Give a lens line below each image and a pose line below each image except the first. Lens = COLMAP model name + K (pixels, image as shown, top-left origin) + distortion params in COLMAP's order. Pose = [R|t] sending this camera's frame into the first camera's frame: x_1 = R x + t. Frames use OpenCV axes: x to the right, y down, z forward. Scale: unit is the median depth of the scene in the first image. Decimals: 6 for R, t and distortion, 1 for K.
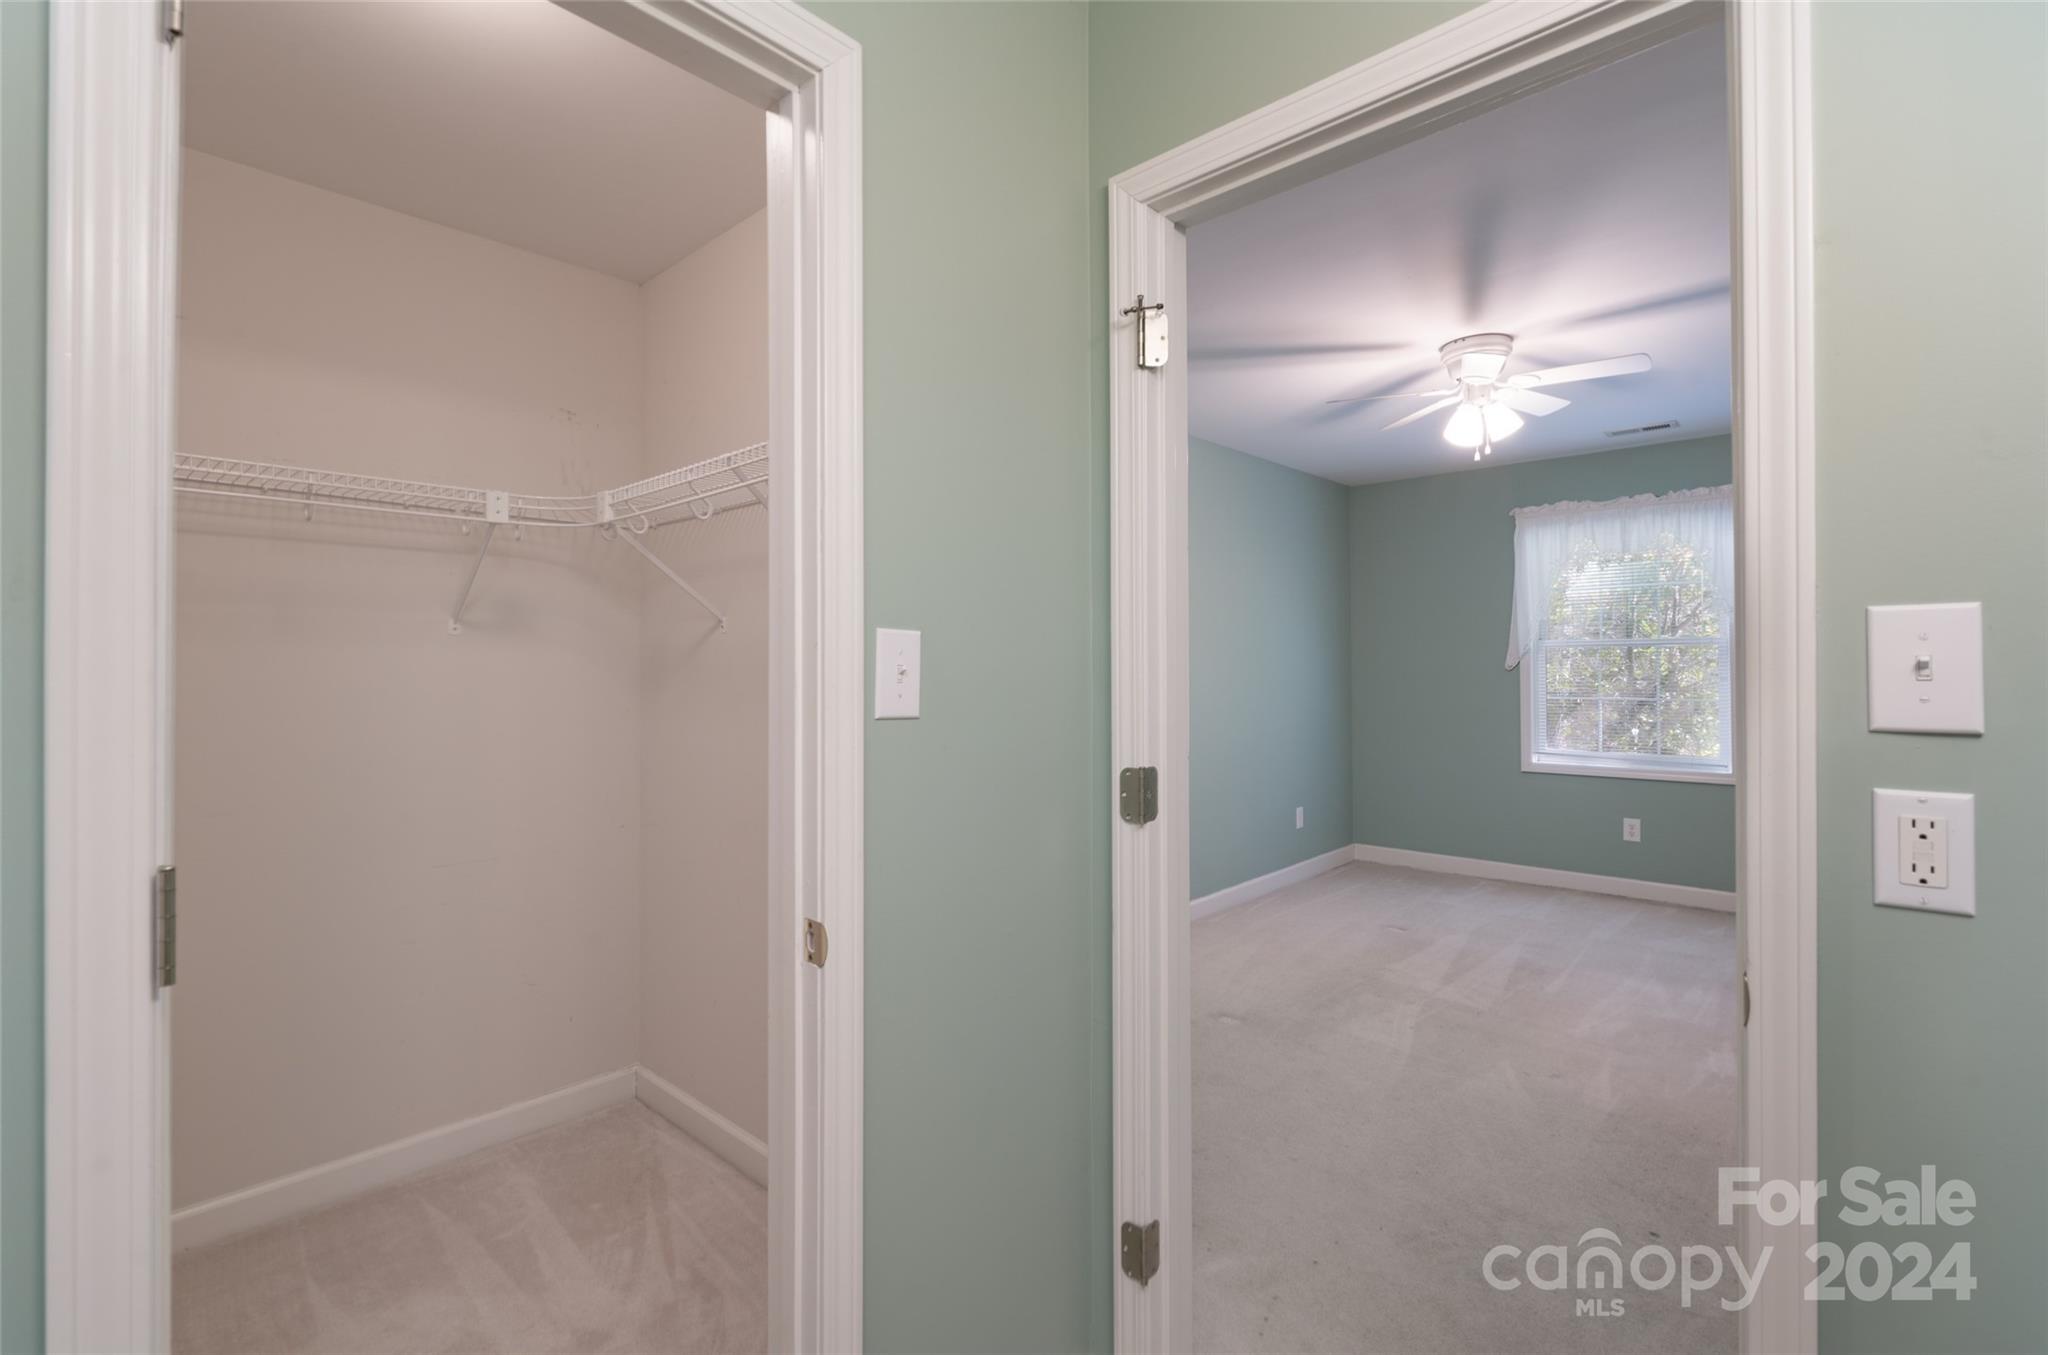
lens RADIAL K [[922.2, 0, 1018.7], [0, 922.2, 668.1], [0, 0, 1]] dist [-0.001377, 0.000733]
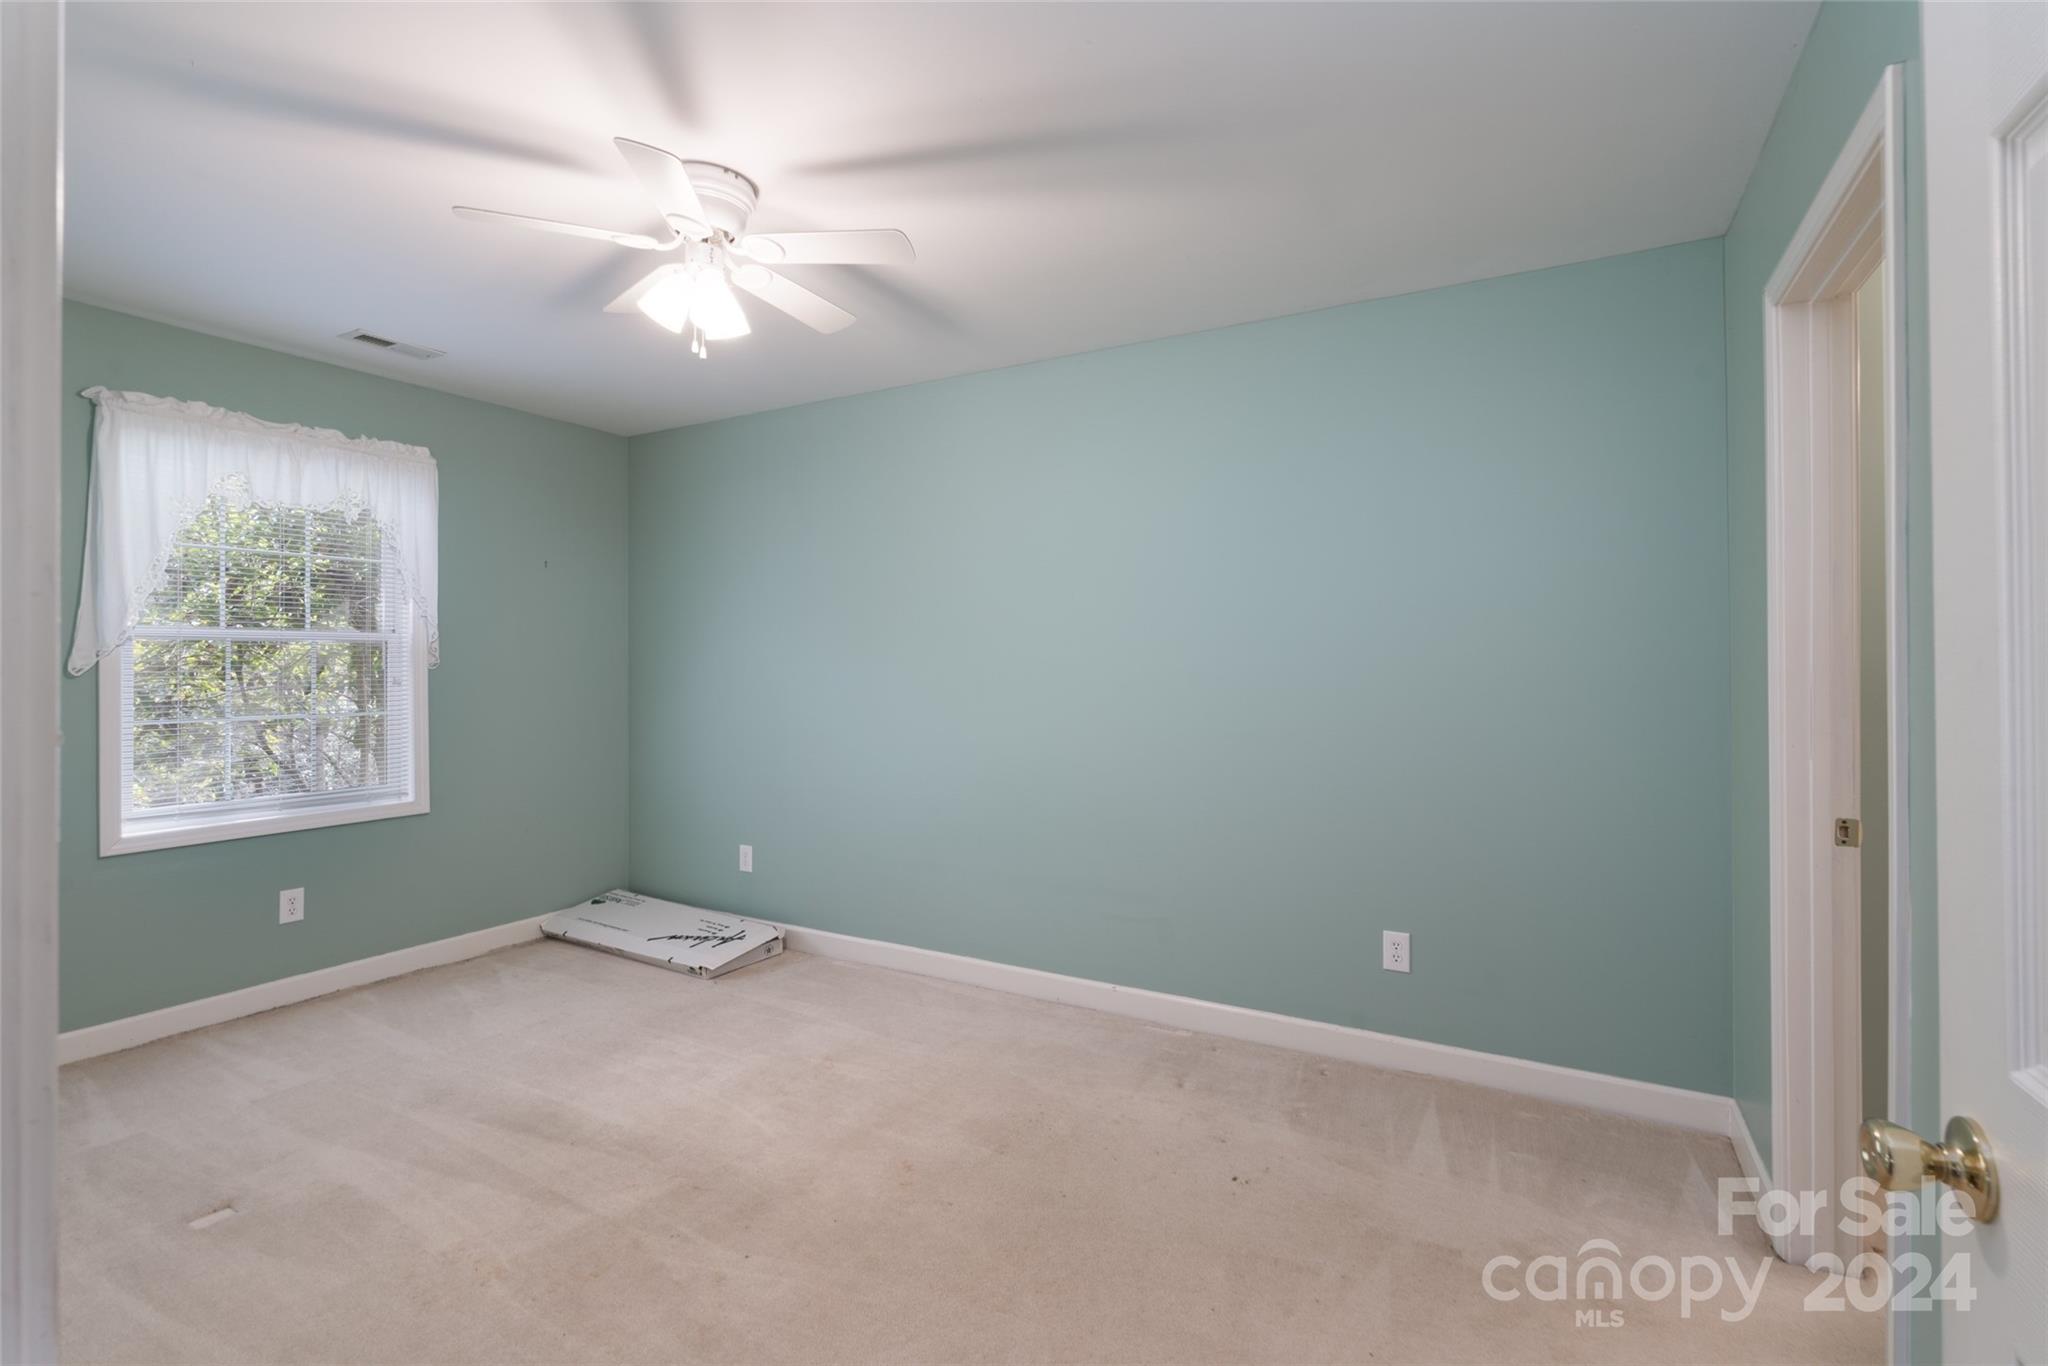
lens RADIAL K [[922.2, 0, 1015.9], [0, 922.2, 673.4], [0, 0, 1]] dist [-0.001377, 0.000733]
pose [[-0.215422, -0.003118, 0.976516, -0.130937], [0.000563, 0.999994, 0.003317, -0.001503], [-0.976521, 0.001265, -0.215419, 0.612827]]
